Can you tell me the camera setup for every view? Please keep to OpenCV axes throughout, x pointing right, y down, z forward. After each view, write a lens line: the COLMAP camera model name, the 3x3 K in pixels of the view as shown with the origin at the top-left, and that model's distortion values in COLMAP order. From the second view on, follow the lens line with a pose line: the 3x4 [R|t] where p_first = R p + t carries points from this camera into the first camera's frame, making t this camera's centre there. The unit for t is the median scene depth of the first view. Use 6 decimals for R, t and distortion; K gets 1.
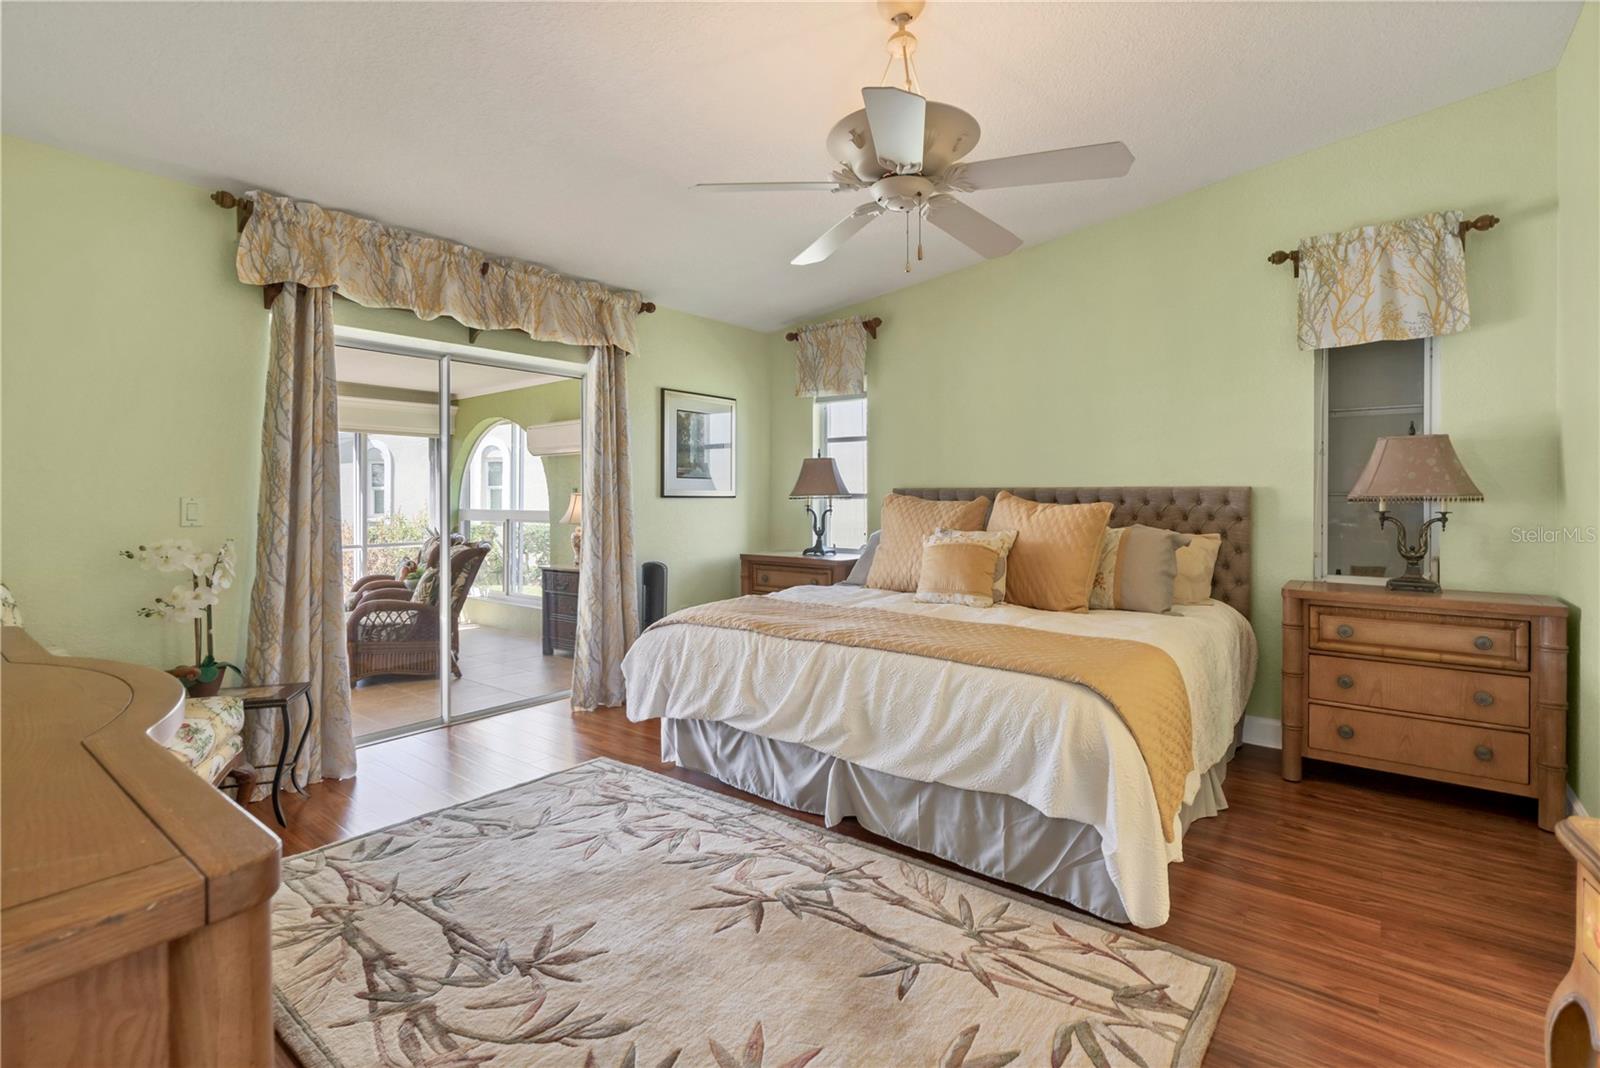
lens RADIAL K [[744.7, 0, 790.6], [0, 744.7, 493.6], [0, 0, 1]] dist [-0.007978, 0.003141]
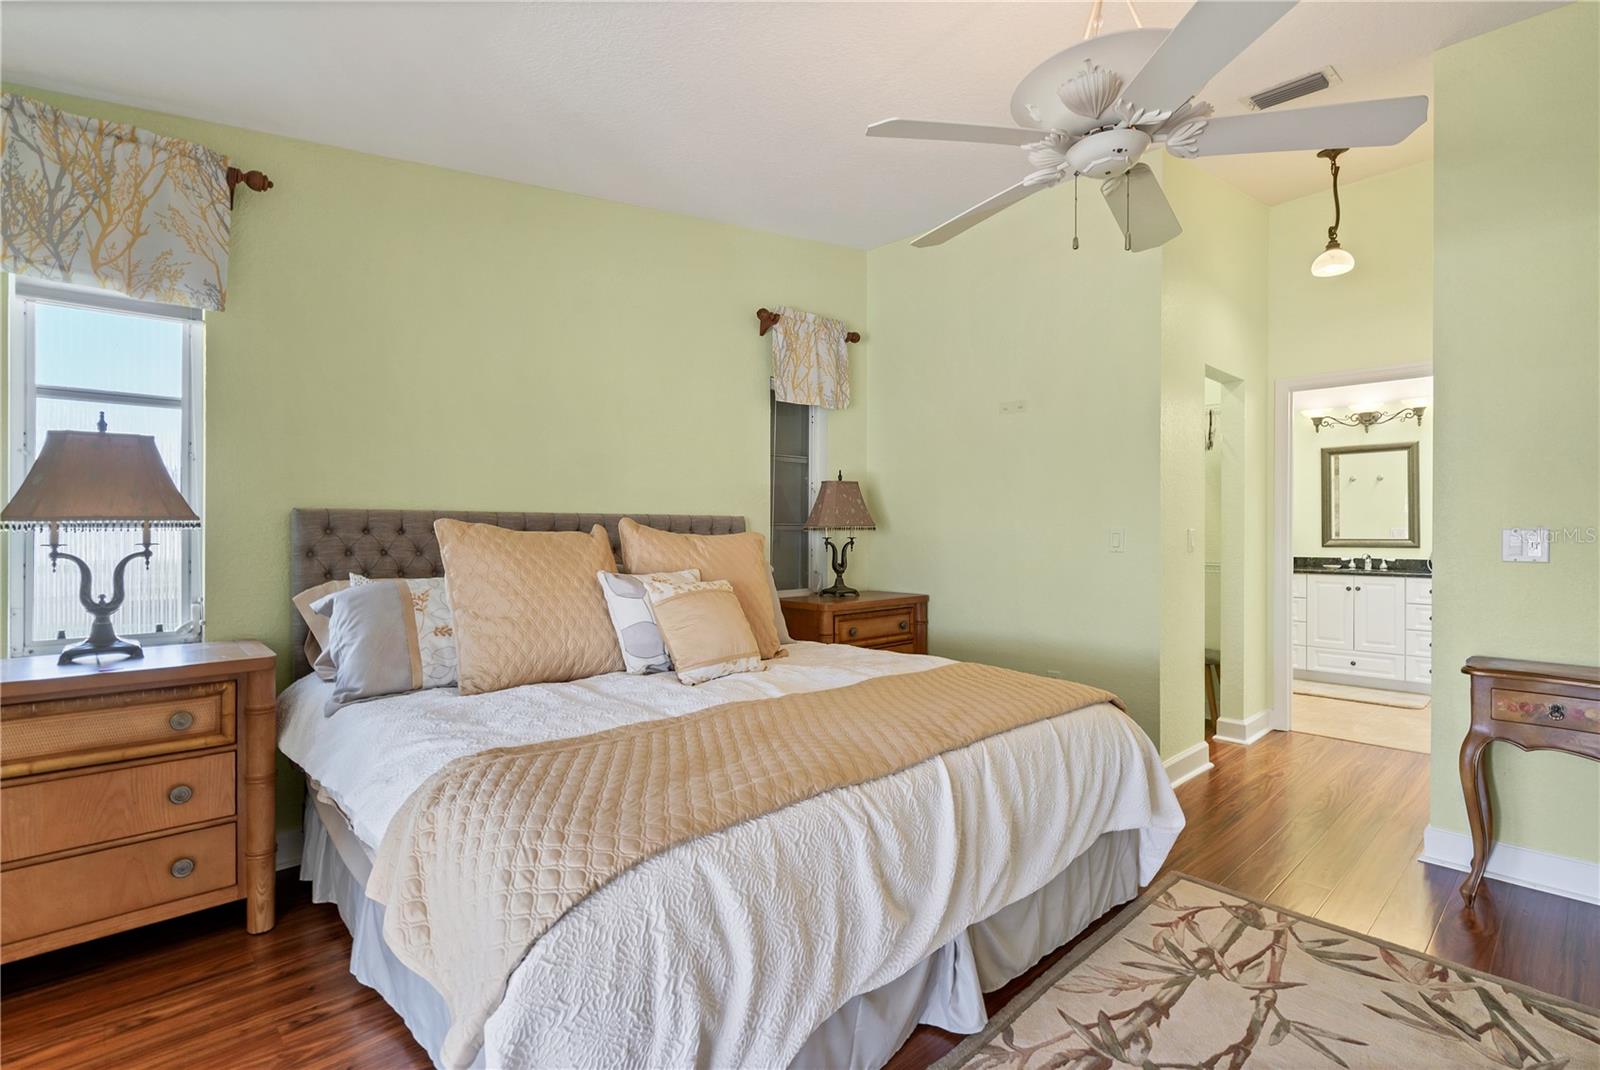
lens RADIAL K [[744.7, 0, 786.6], [0, 744.7, 528.7], [0, 0, 1]] dist [-0.007978, 0.003141]
pose [[0.166825, -0.001902, 0.985985, -0.273221], [-0.007698, 0.999965, 0.003232, 0.002380], [-0.985956, -0.008129, 0.166805, 0.465368]]
